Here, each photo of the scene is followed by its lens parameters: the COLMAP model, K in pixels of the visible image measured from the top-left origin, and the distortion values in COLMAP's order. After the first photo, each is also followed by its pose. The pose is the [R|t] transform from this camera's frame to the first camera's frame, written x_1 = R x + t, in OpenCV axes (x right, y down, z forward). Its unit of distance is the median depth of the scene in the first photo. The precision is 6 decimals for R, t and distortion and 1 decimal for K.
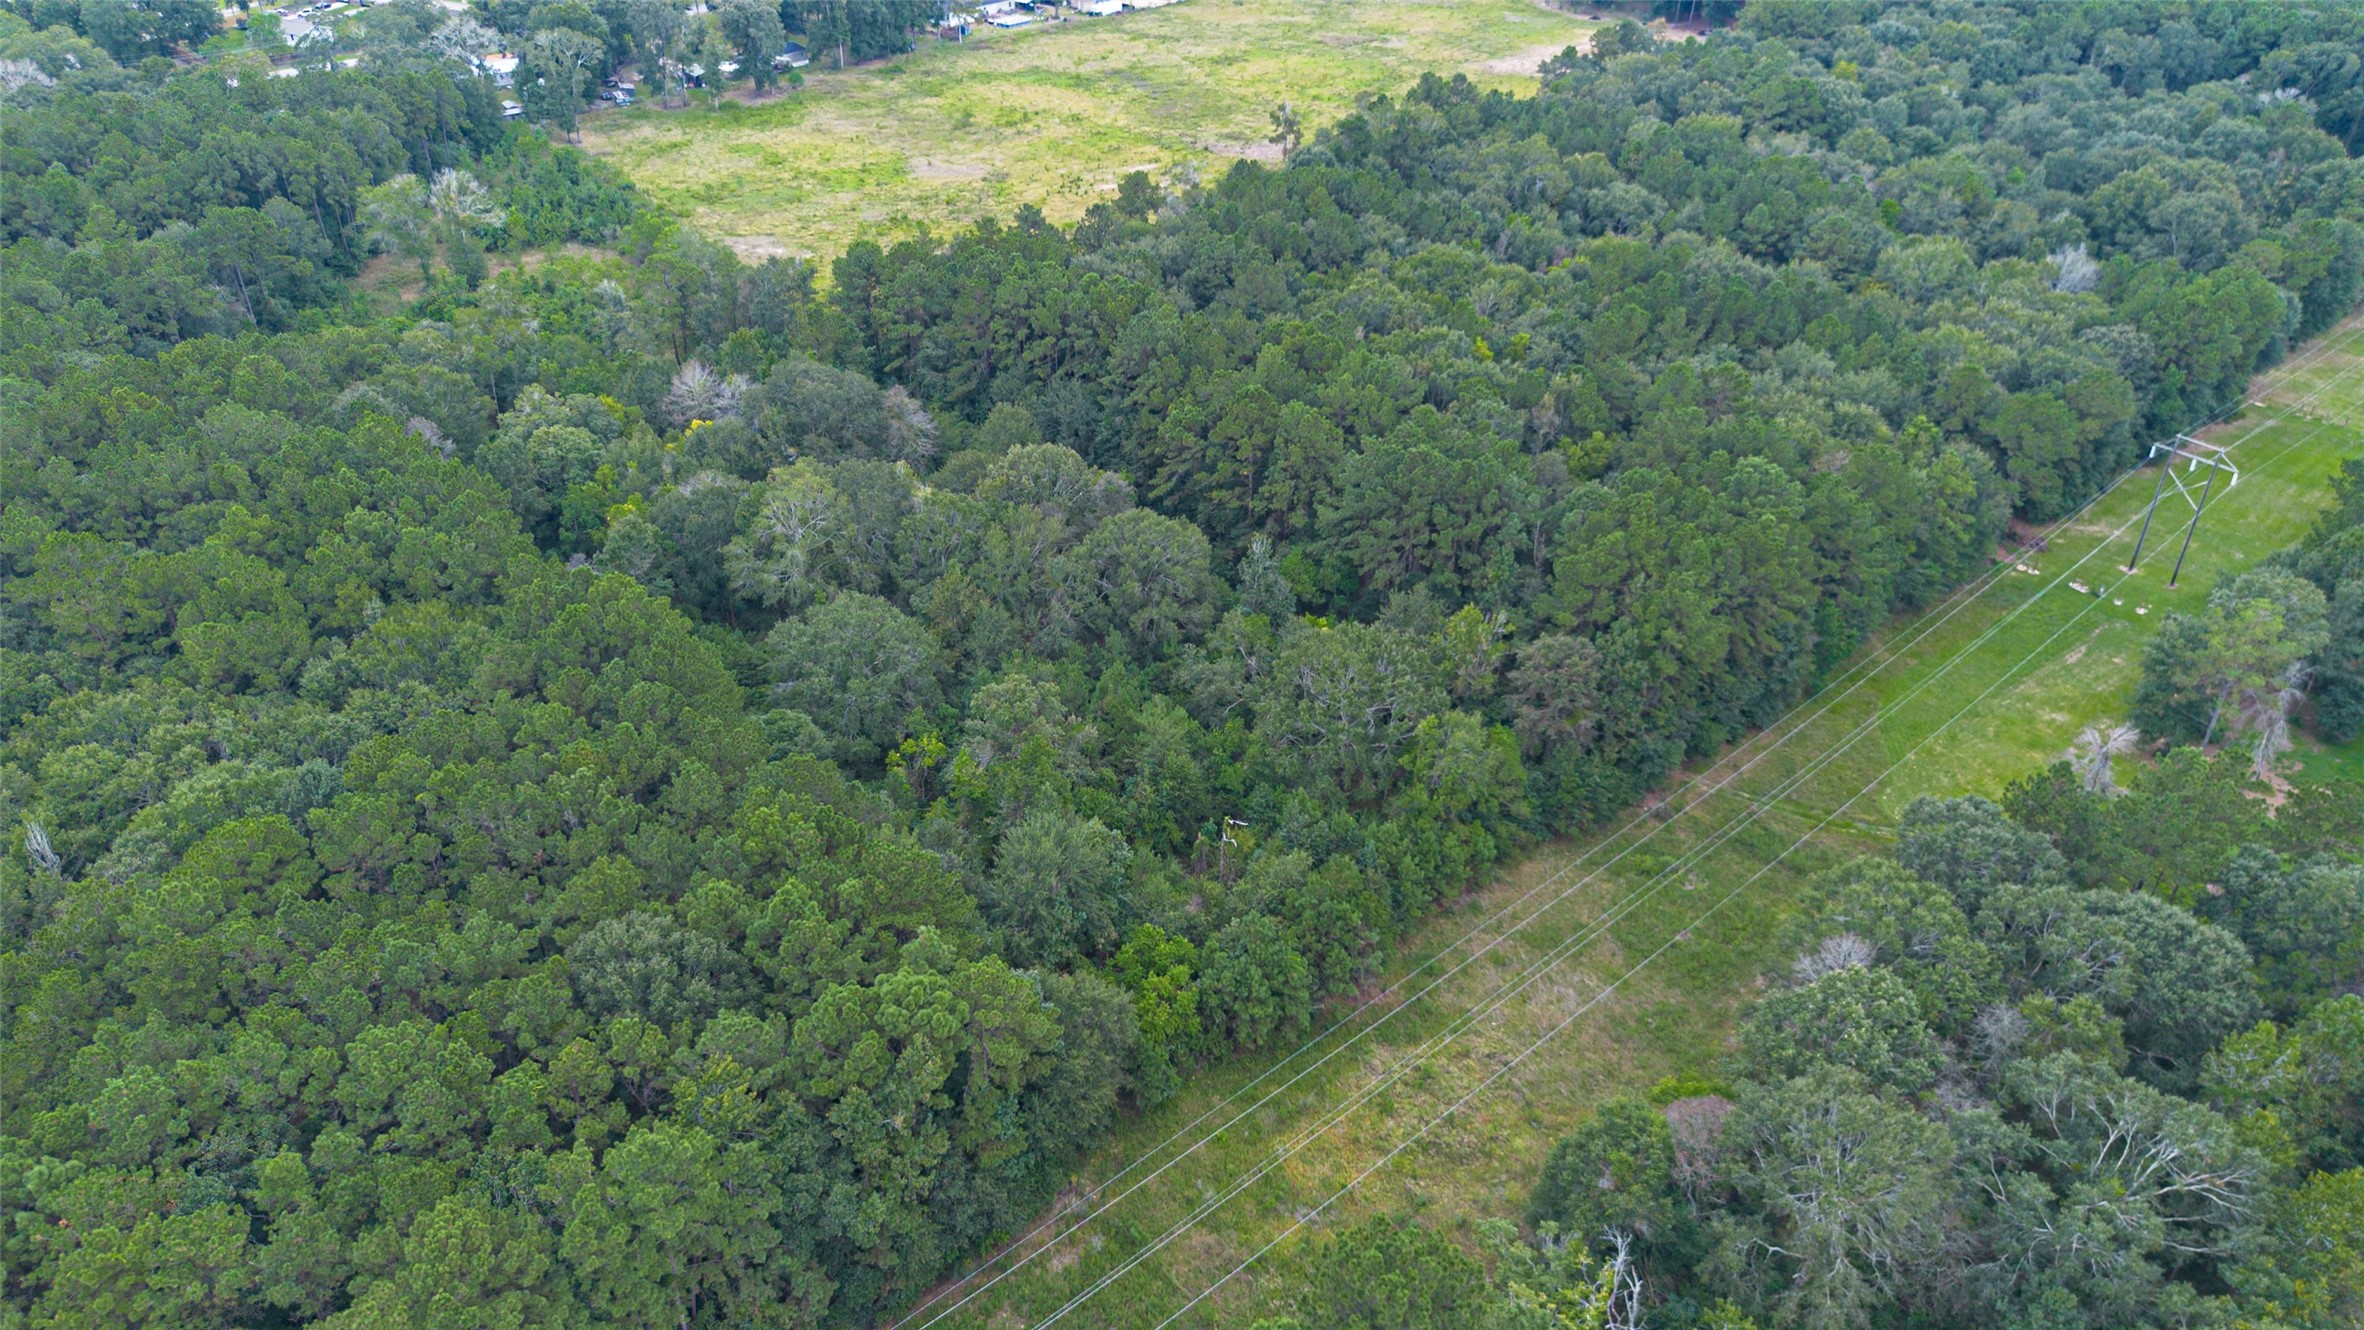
lens RADIAL K [[1686.0, 0, 1177.5], [0, 1686.0, 661.1], [0, 0, 1]] dist [0.054047, -0.047575]
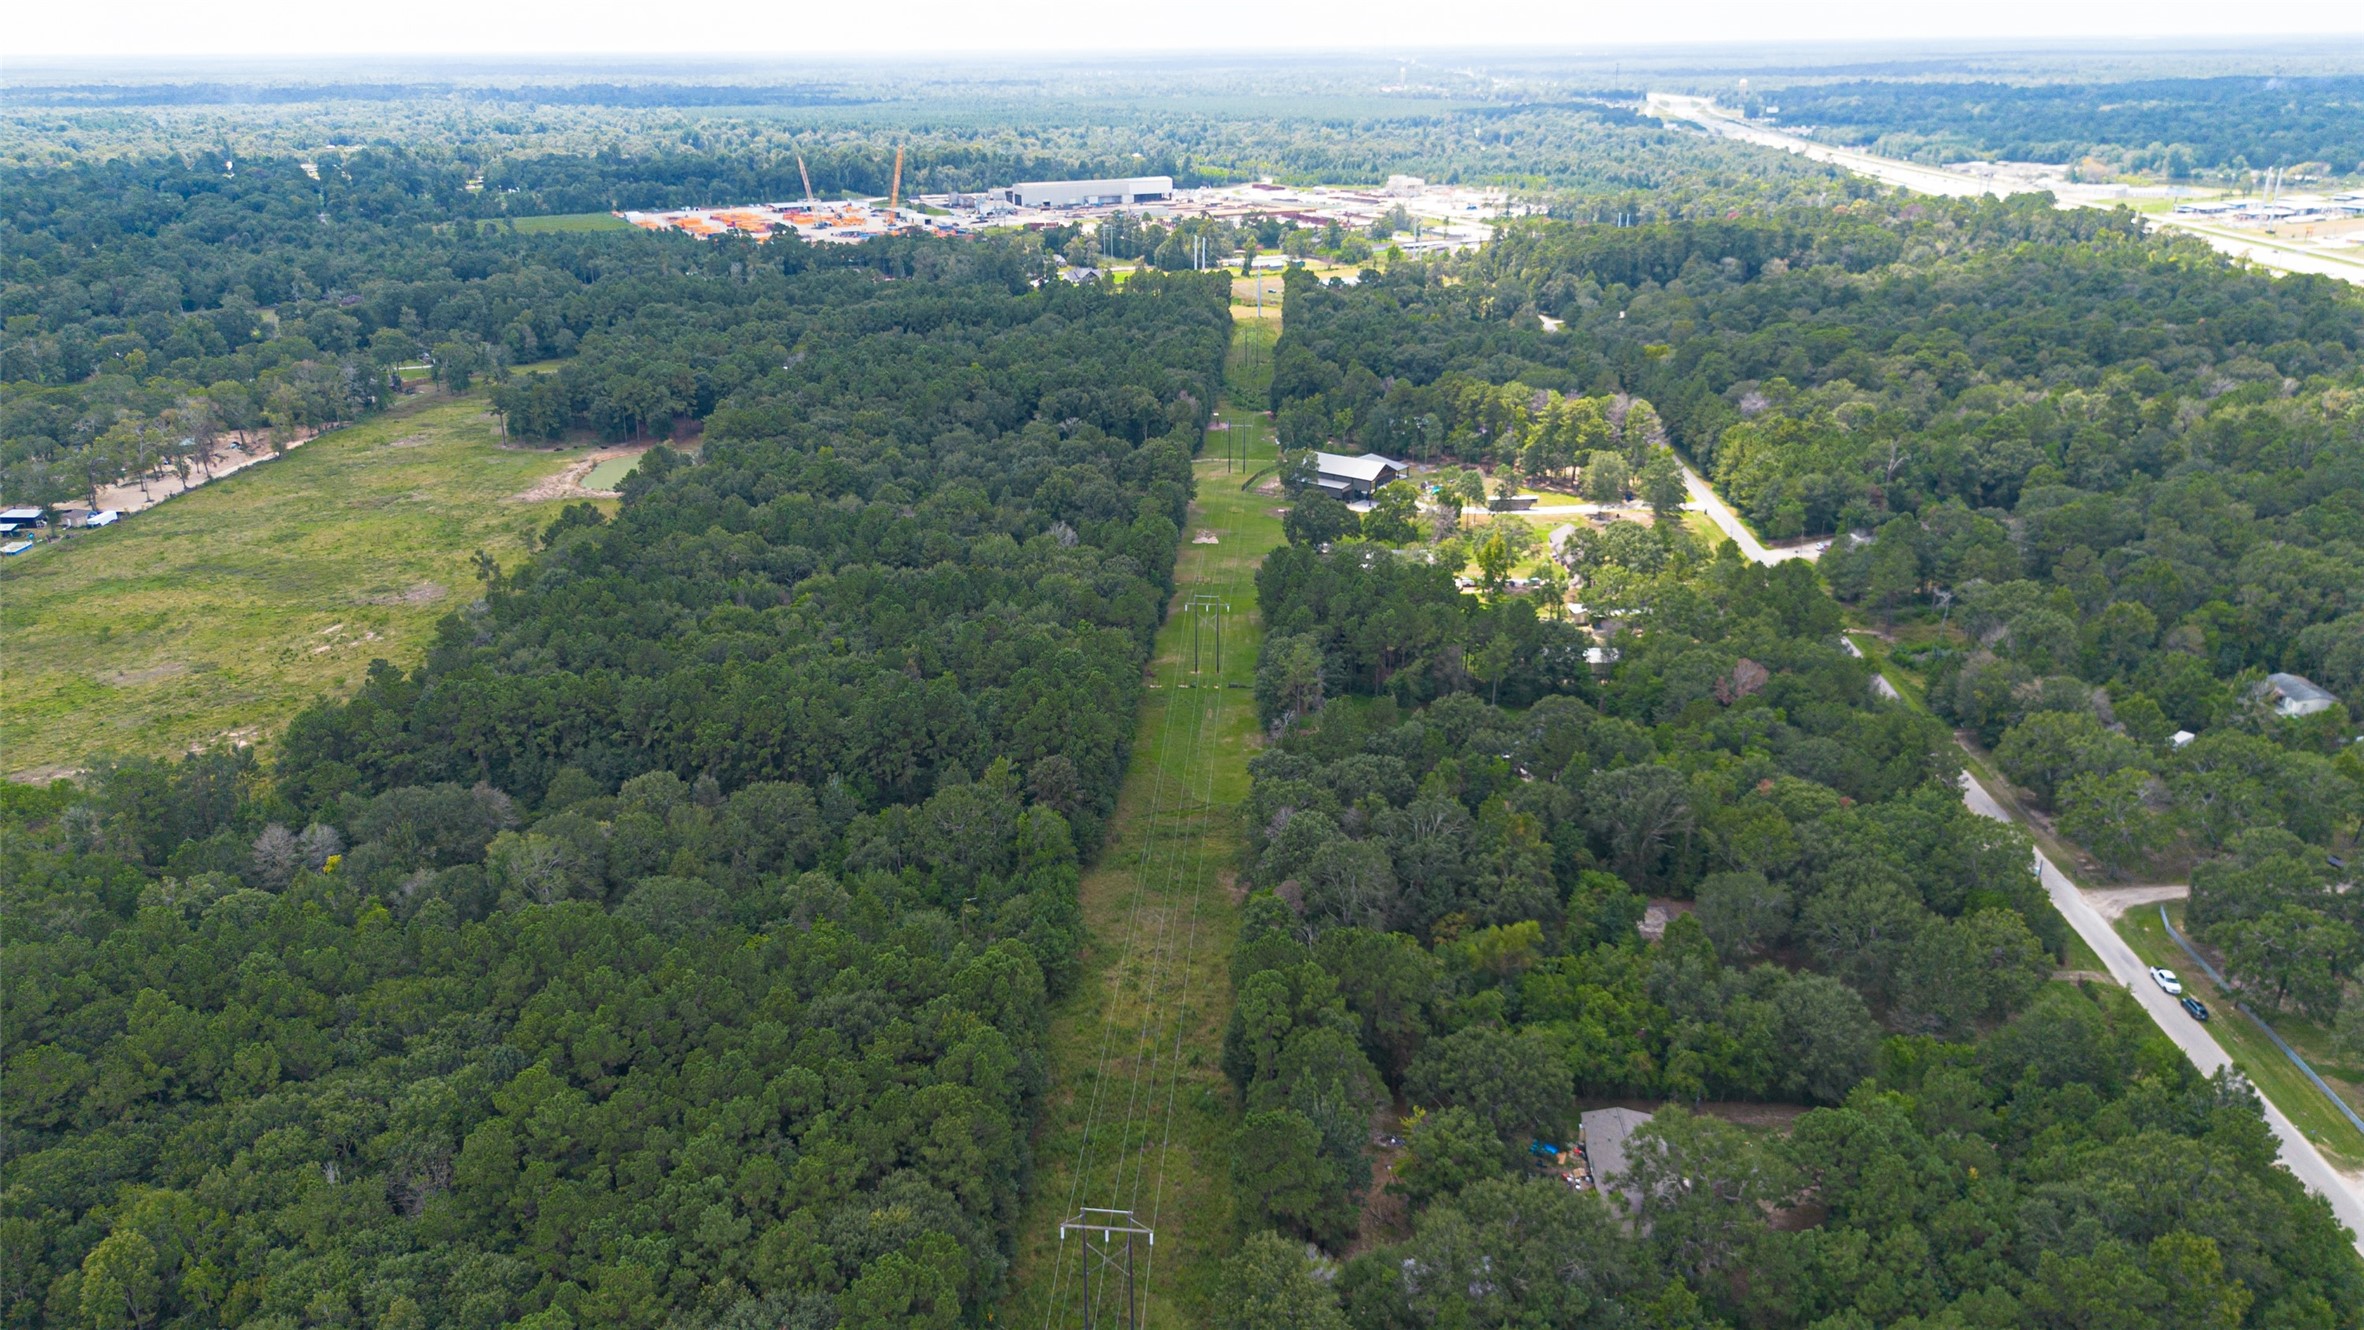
lens RADIAL K [[1686.0, 0, 1185.1], [0, 1686.0, 664.5], [0, 0, 1]] dist [0.054047, -0.047575]
pose [[0.717474, -0.254935, 0.648259, -0.590125], [0.385881, 0.920243, -0.065185, 0.049492], [-0.579937, 0.296919, 0.758625, -0.343140]]
